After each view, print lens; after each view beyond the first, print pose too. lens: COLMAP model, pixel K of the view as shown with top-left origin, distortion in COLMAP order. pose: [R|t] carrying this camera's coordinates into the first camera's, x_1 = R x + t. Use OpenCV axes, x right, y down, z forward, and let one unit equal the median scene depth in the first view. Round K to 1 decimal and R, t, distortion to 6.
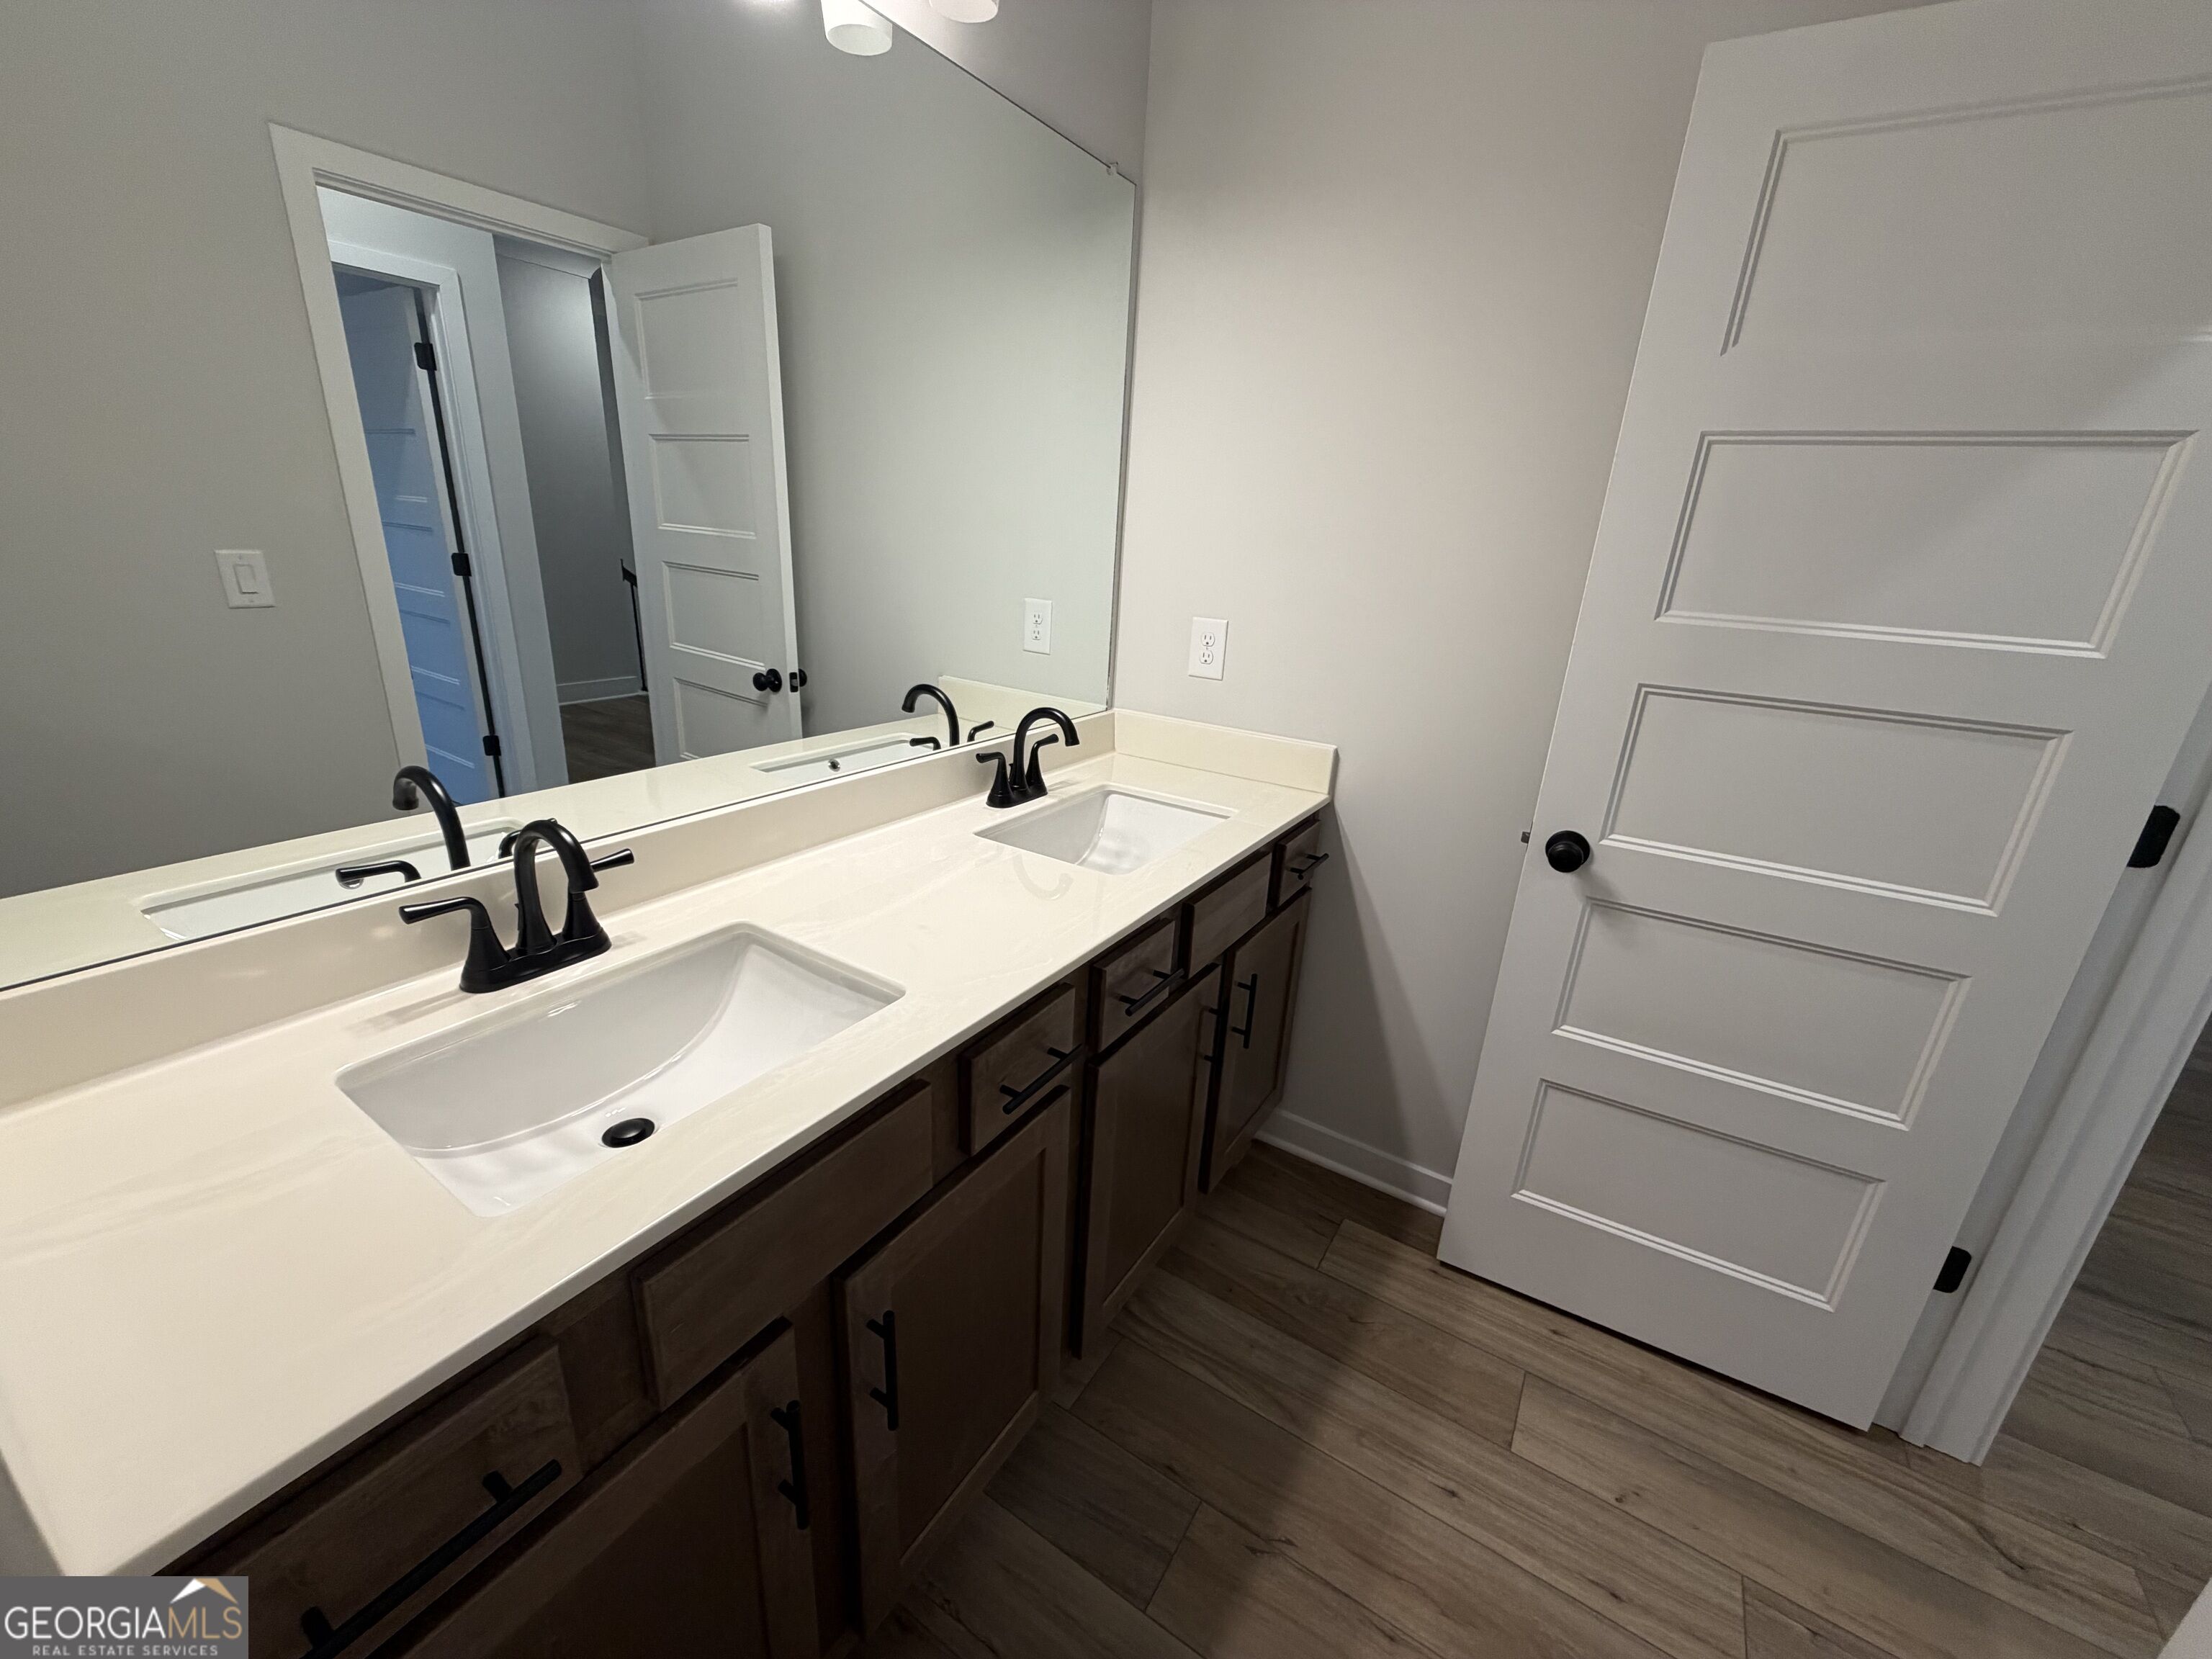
lens RADIAL K [[891.2, 0, 1110.4], [0, 891.2, 836.9], [0, 0, 1]] dist [-0.001090, -0.000029]
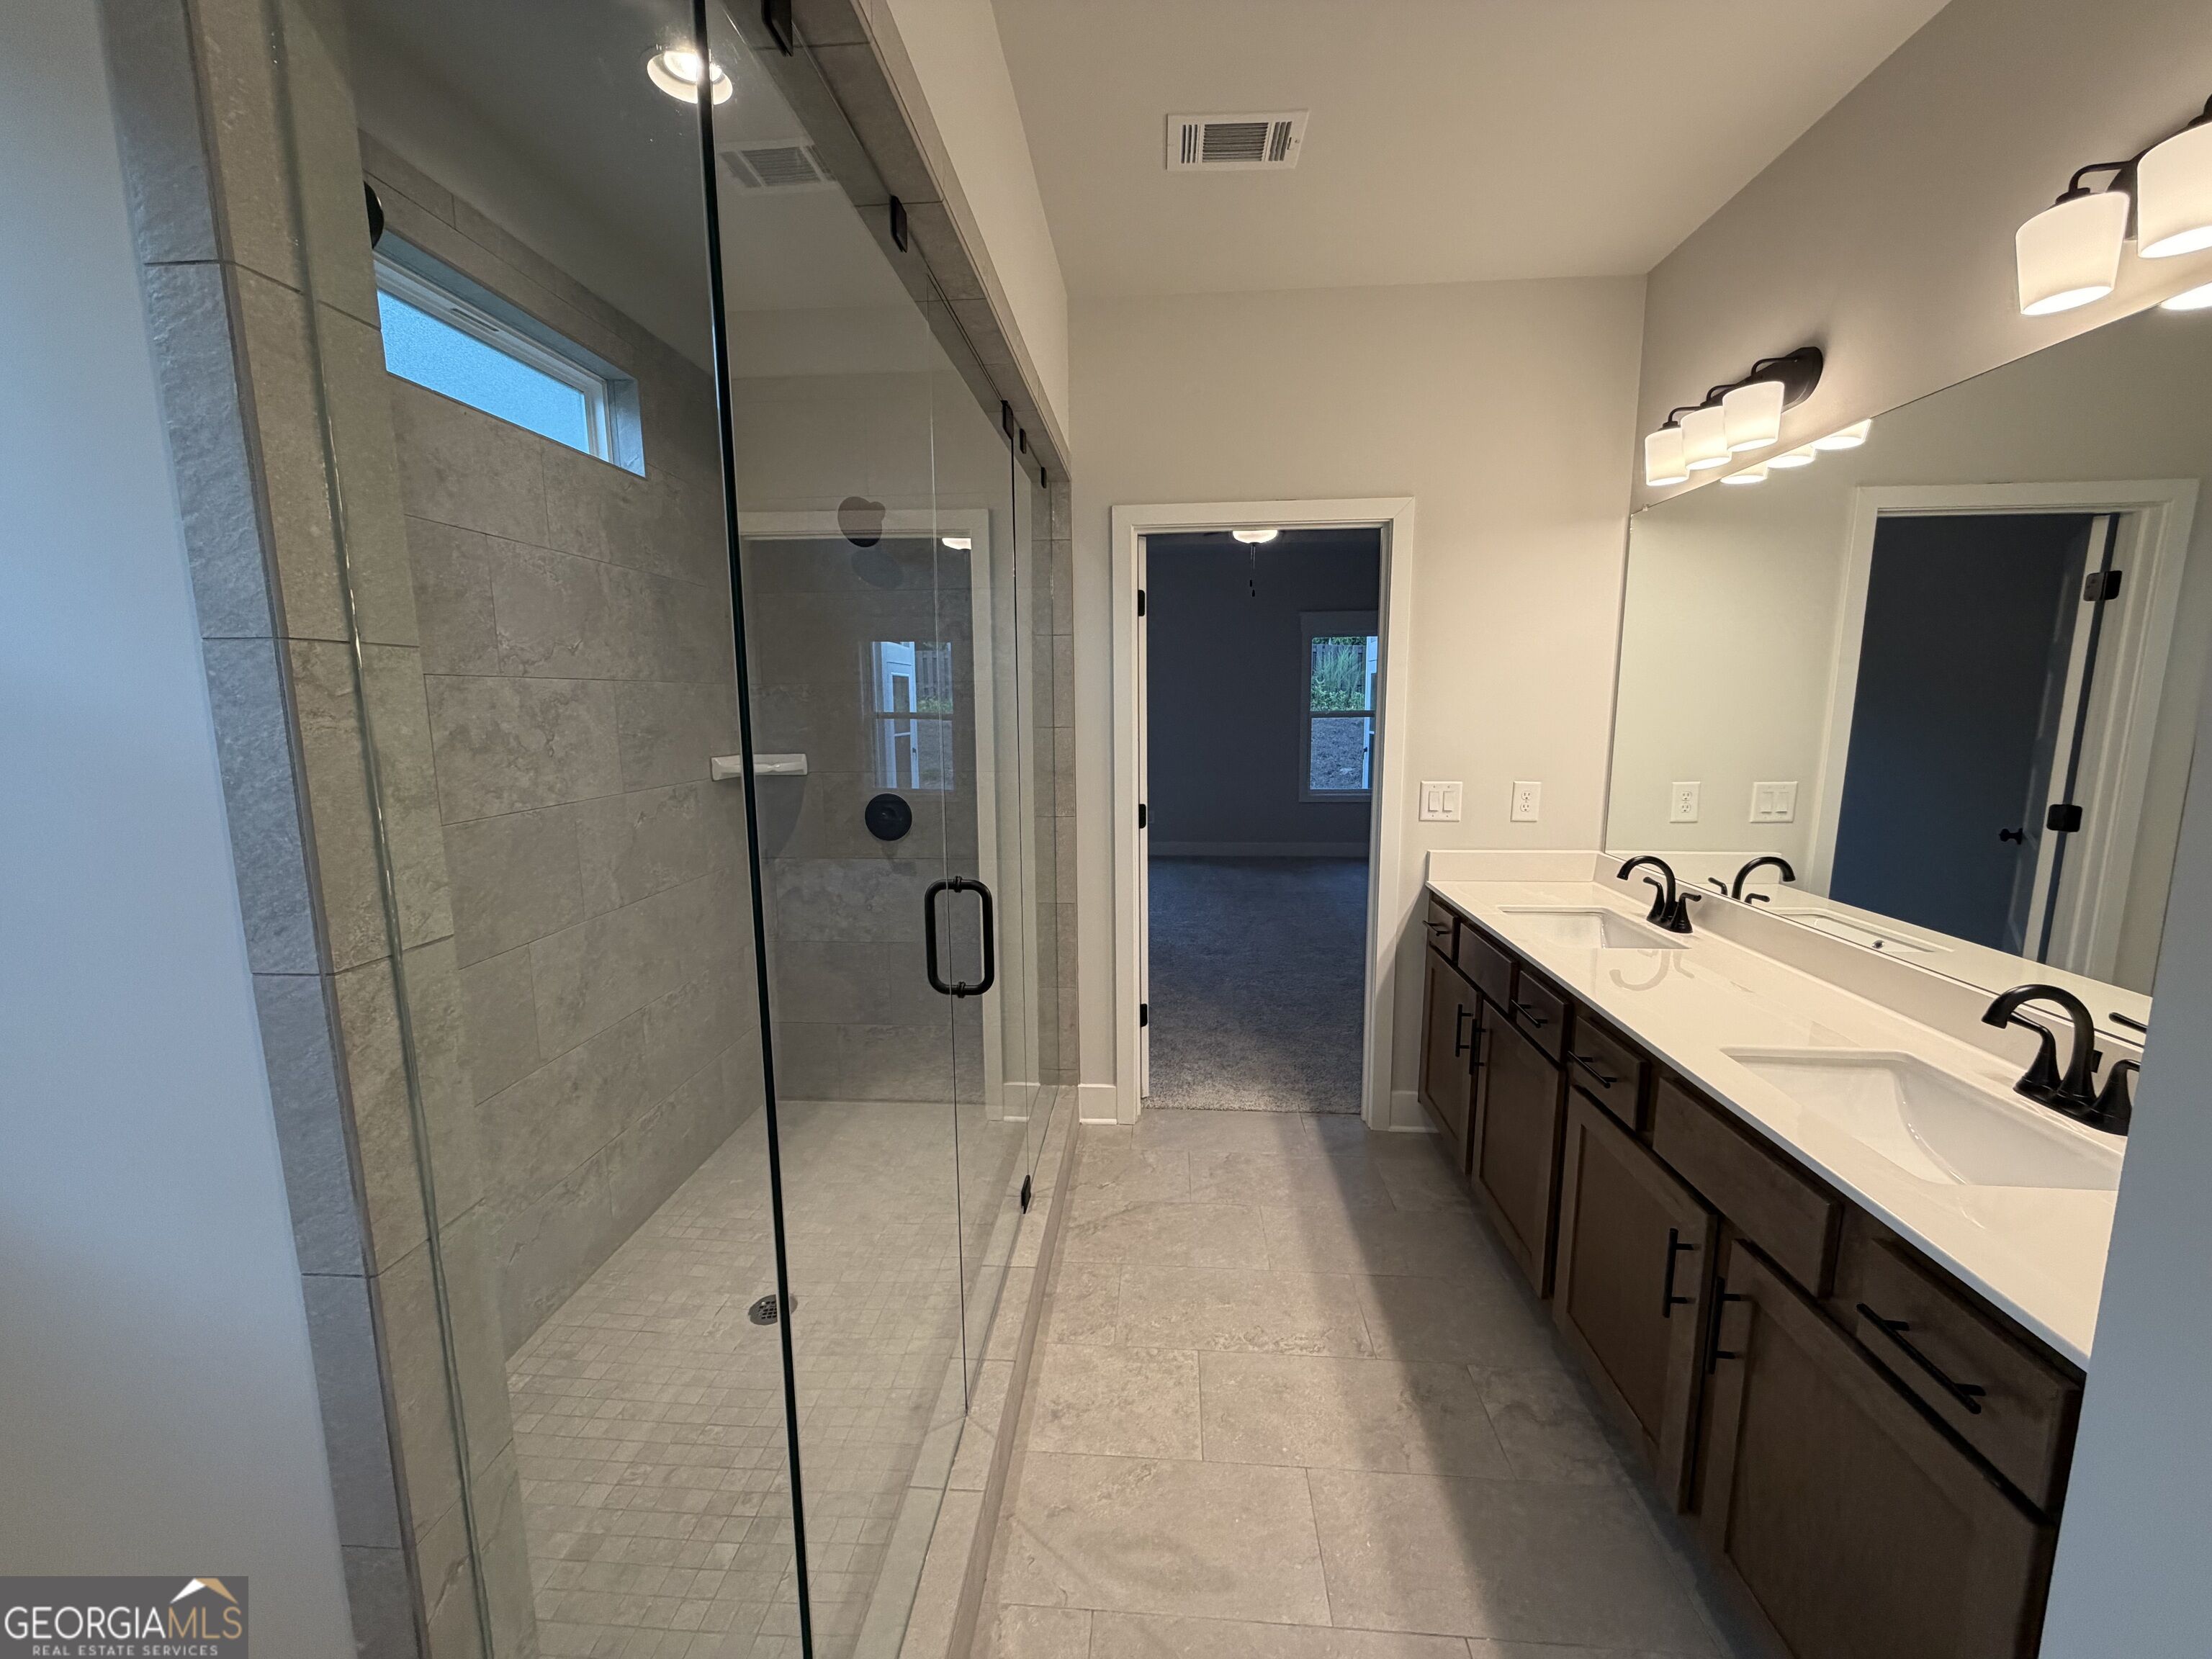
lens RADIAL K [[891.2, 0, 1103.8], [0, 891.2, 833.1], [0, 0, 1]] dist [-0.001090, -0.000029]
pose [[-0.877803, 0.025927, -0.478320, 1.357387], [-0.192234, 0.895535, 0.401326, -0.559044], [0.438757, 0.444235, -0.781119, 1.580436]]
